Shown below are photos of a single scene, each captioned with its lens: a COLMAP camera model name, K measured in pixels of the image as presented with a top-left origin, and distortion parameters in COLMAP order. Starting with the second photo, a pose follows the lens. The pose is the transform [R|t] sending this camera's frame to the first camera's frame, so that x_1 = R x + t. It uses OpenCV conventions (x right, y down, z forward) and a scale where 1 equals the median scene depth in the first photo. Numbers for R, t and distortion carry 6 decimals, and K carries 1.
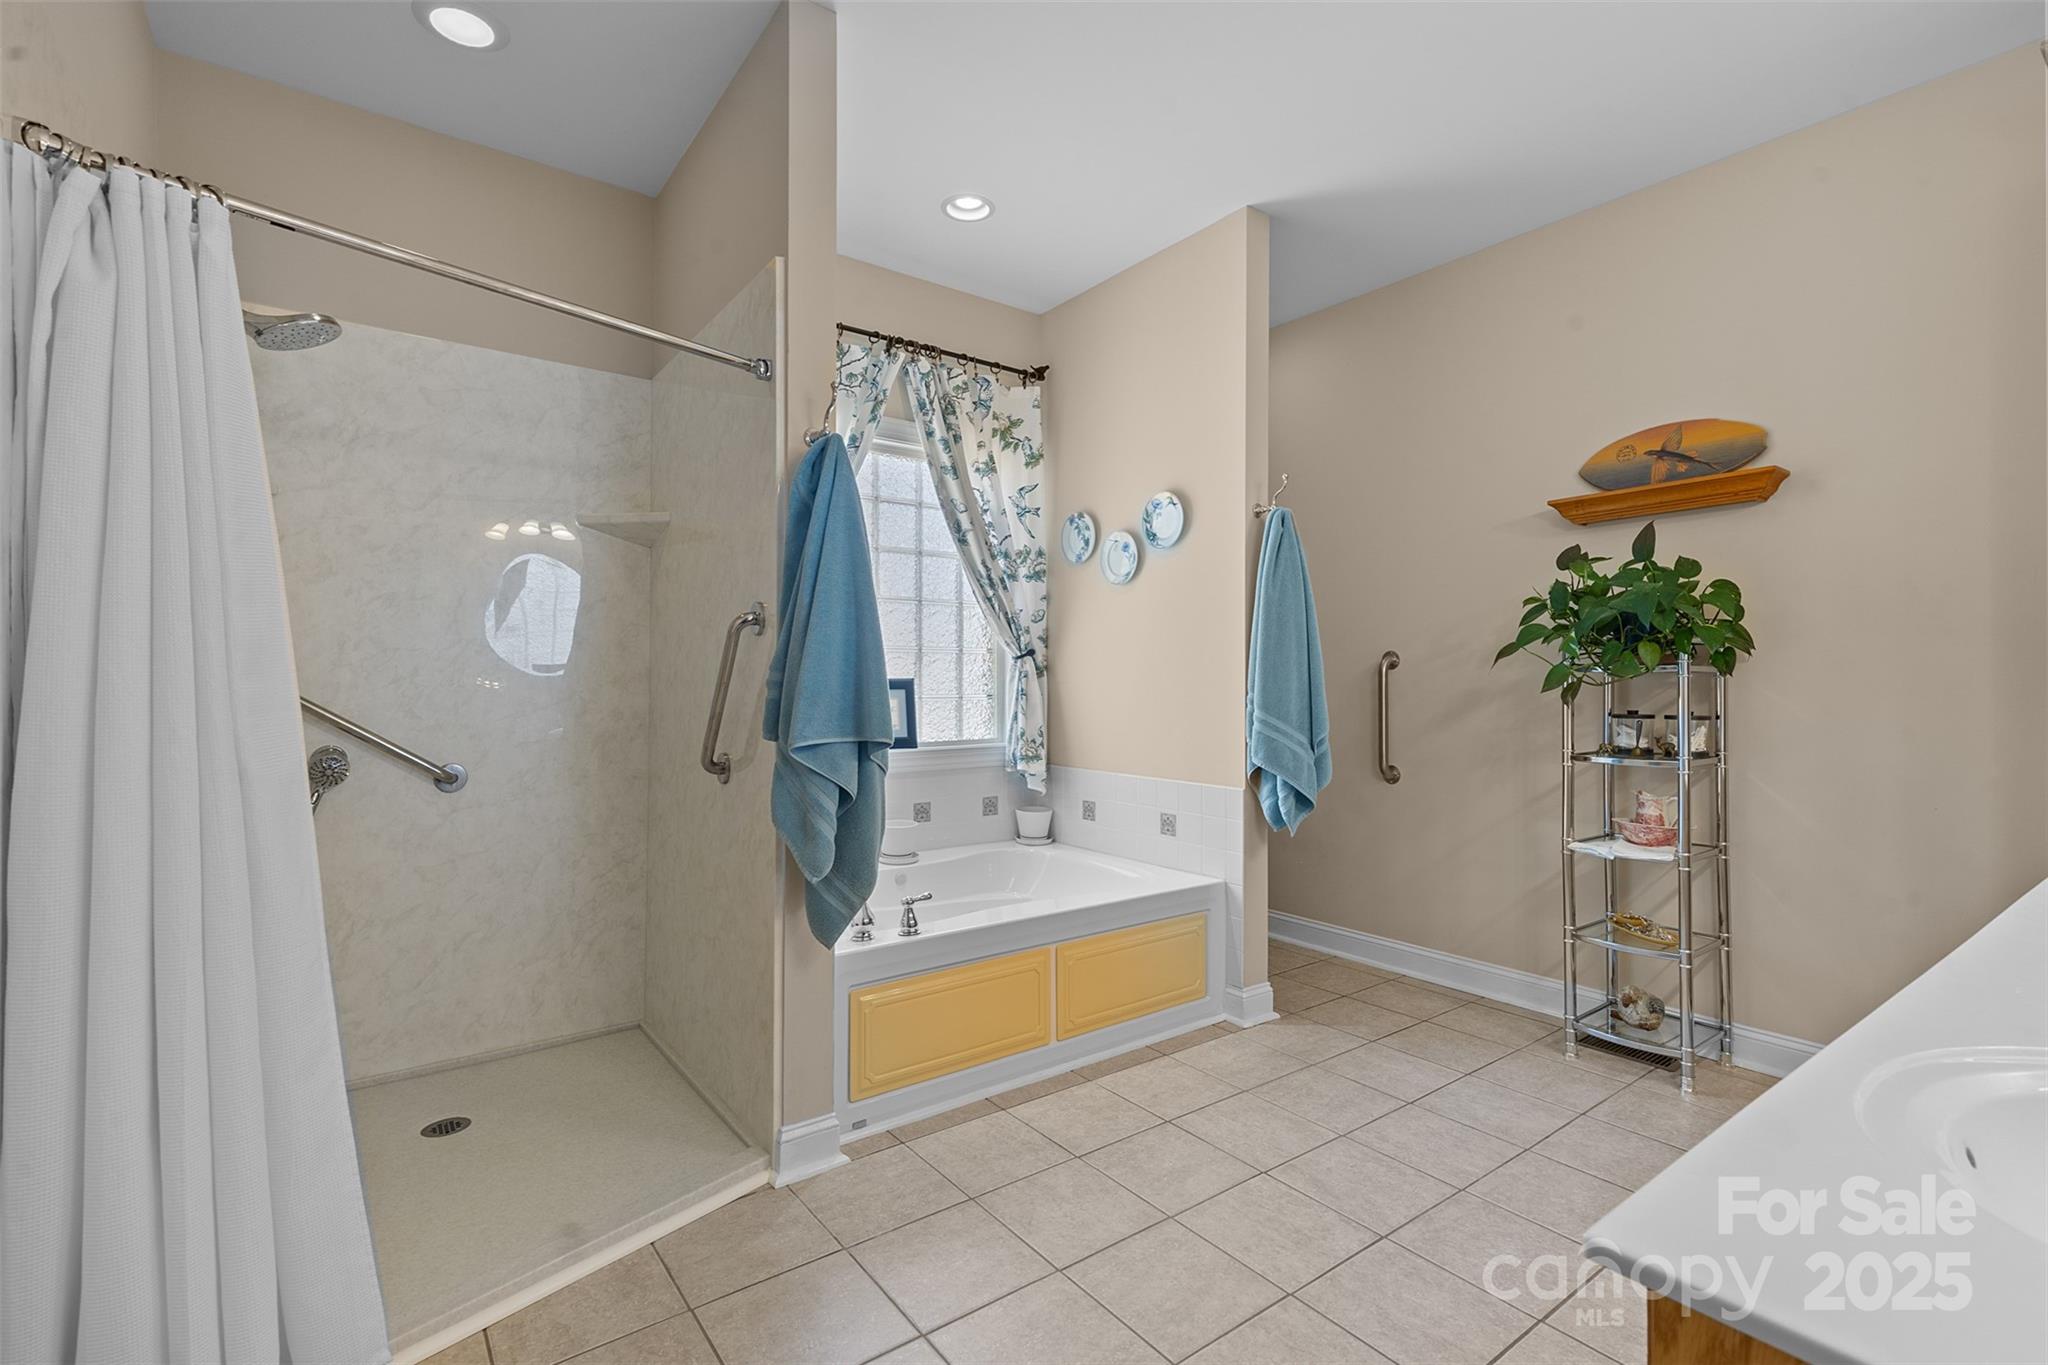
lens RADIAL K [[919.5, 0, 1011.6], [0, 919.5, 672.5], [0, 0, 1]] dist [0.006128, -0.002592]
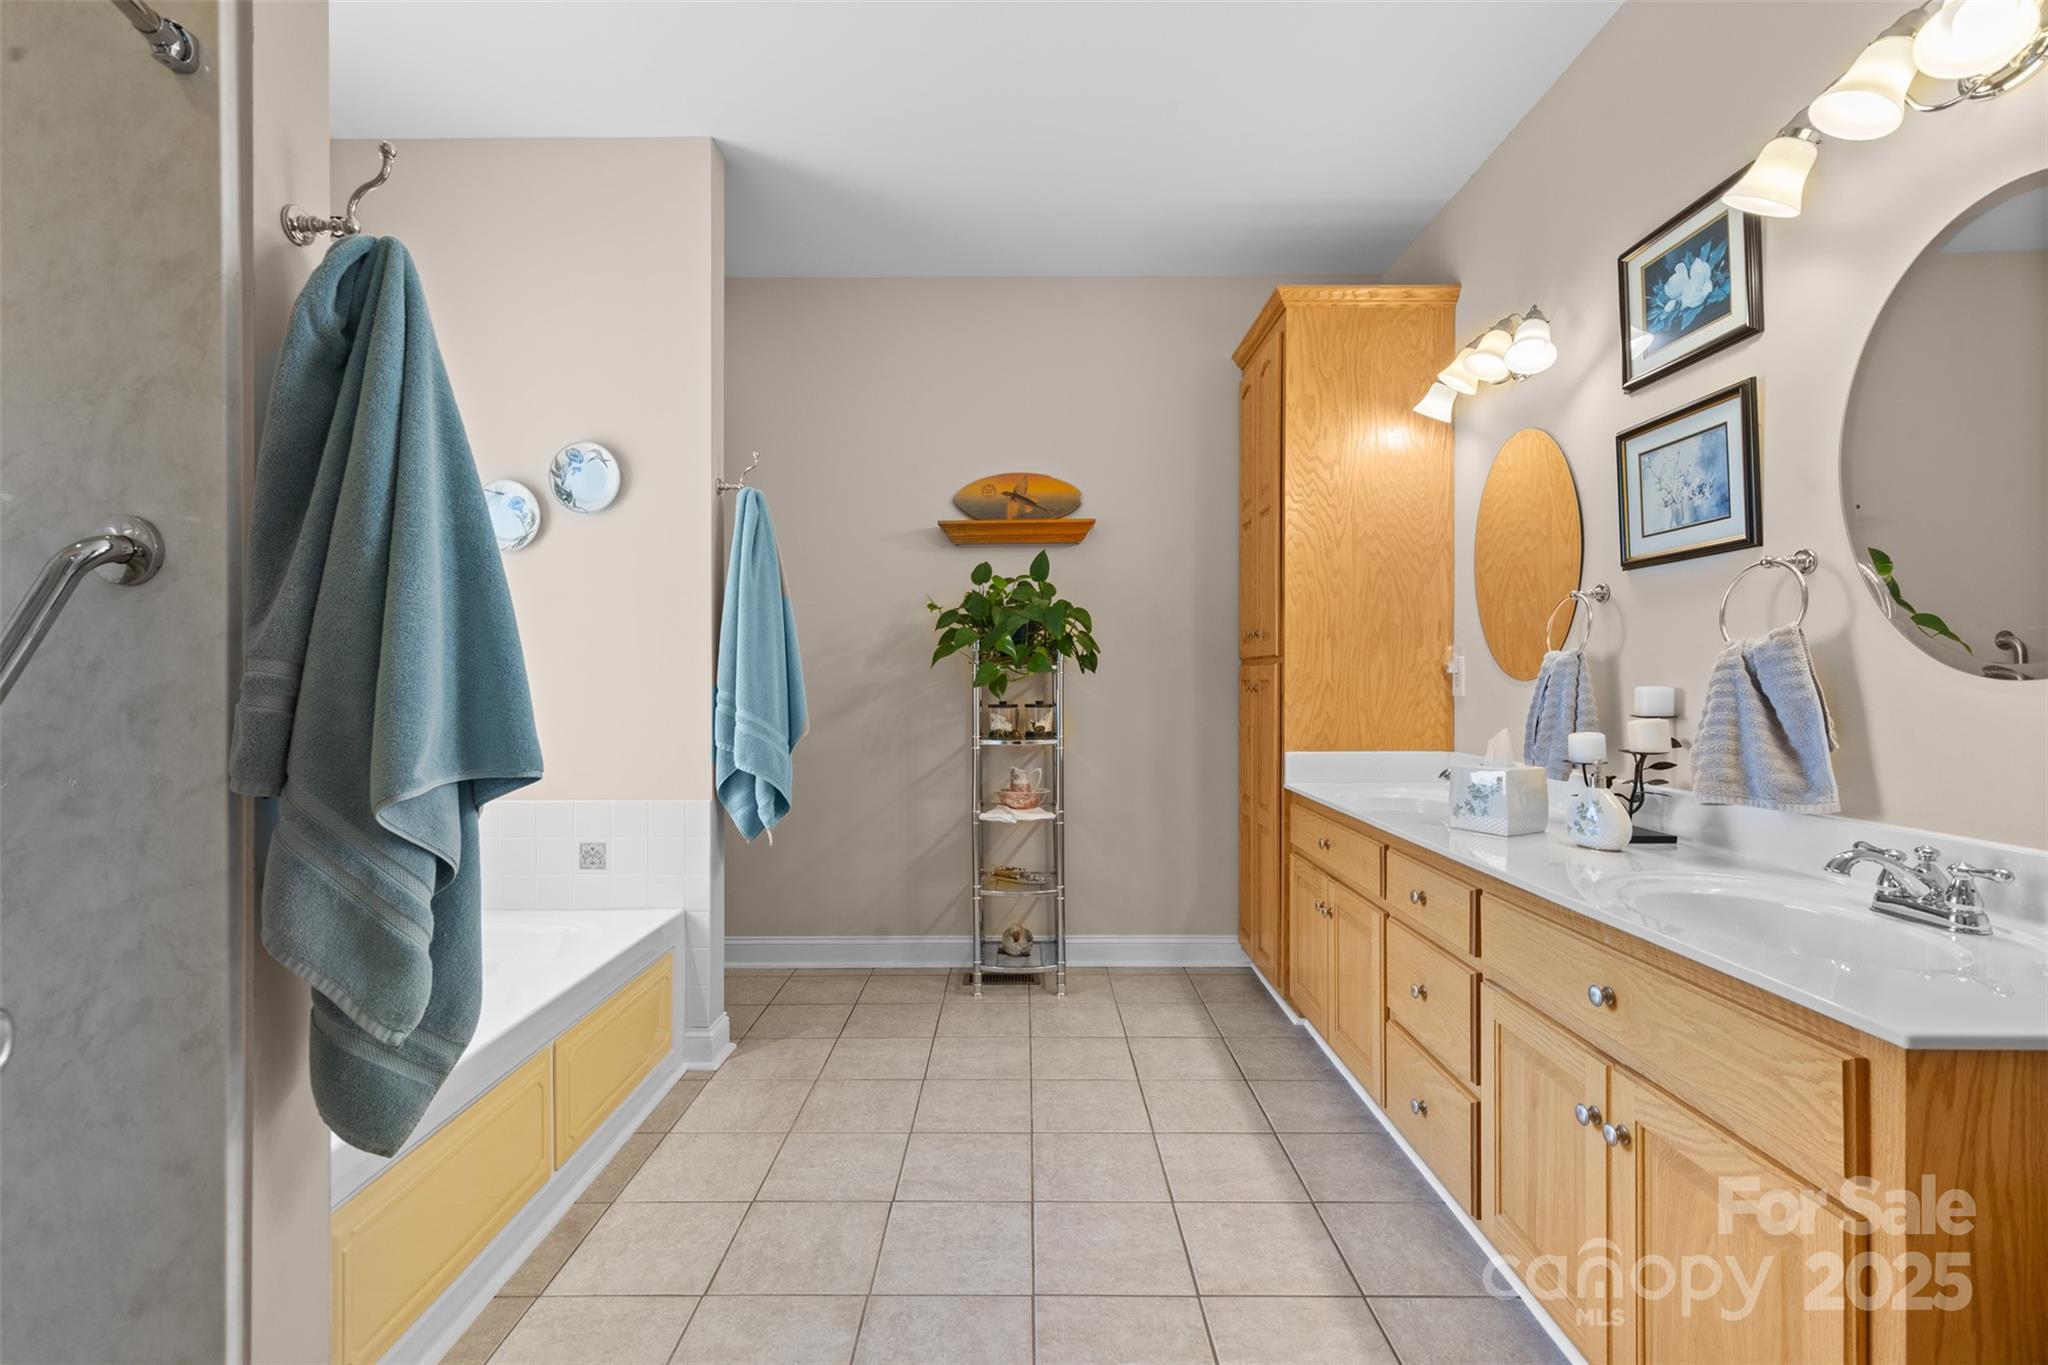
lens RADIAL K [[919.5, 0, 1022.4], [0, 919.5, 678.7], [0, 0, 1]] dist [0.006128, -0.002592]
pose [[0.592002, -0.002537, 0.805932, -0.297569], [-0.005111, 0.999963, 0.006902, 0.002428], [-0.805920, -0.008205, 0.591968, 0.252570]]
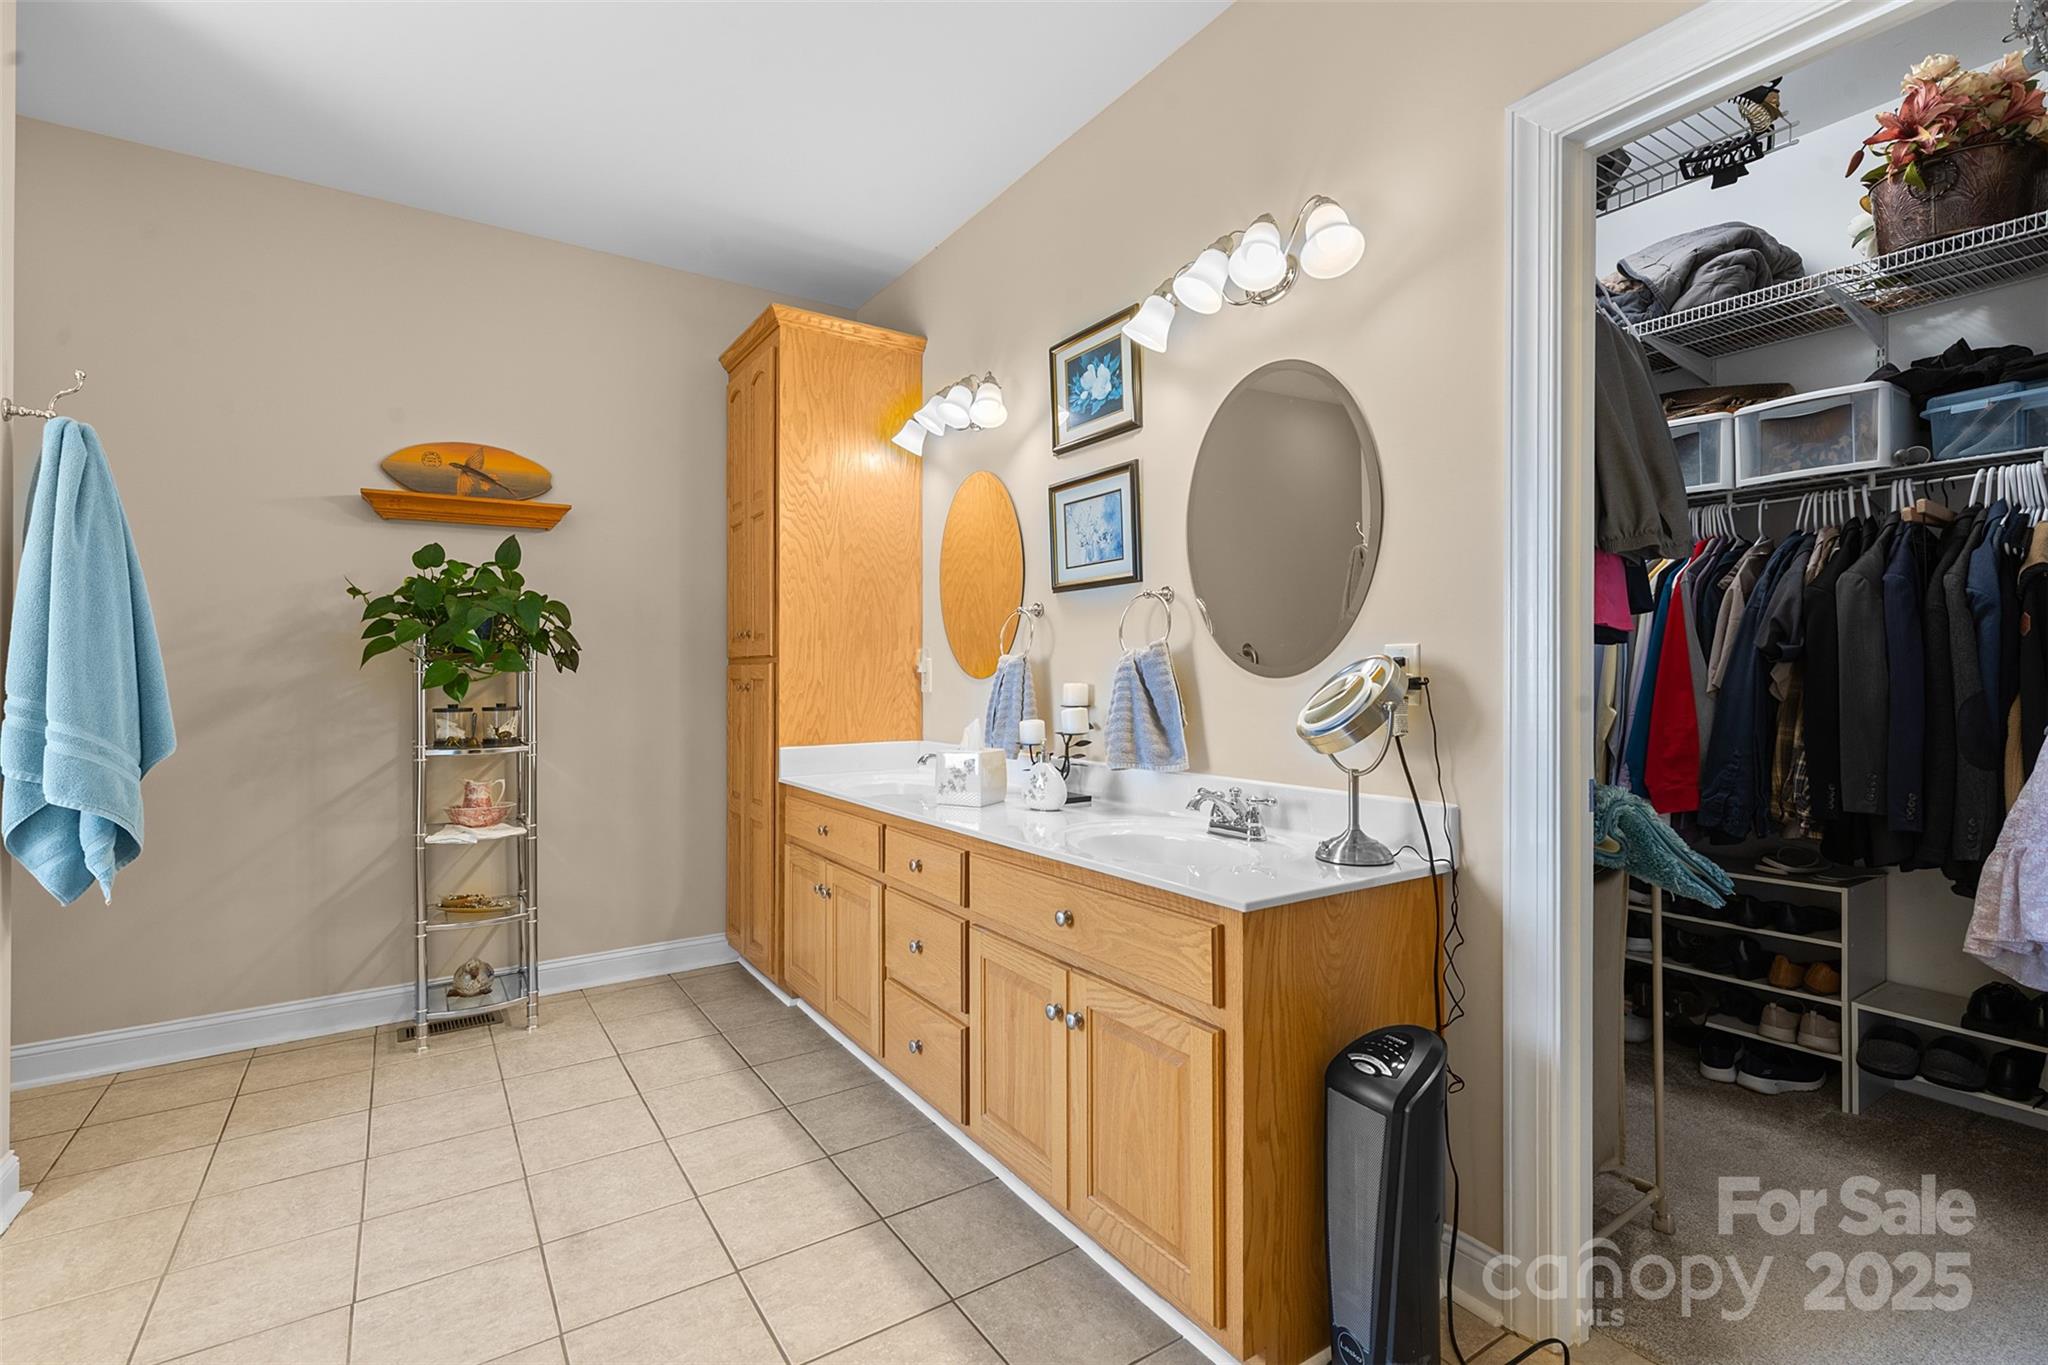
lens RADIAL K [[919.5, 0, 1030.3], [0, 919.5, 669.1], [0, 0, 1]] dist [0.006128, -0.002592]
pose [[0.036063, 0.005189, 0.999336, -0.365845], [-0.005778, 0.999971, -0.004984, 0.001590], [-0.999333, -0.005595, 0.036092, 0.293109]]
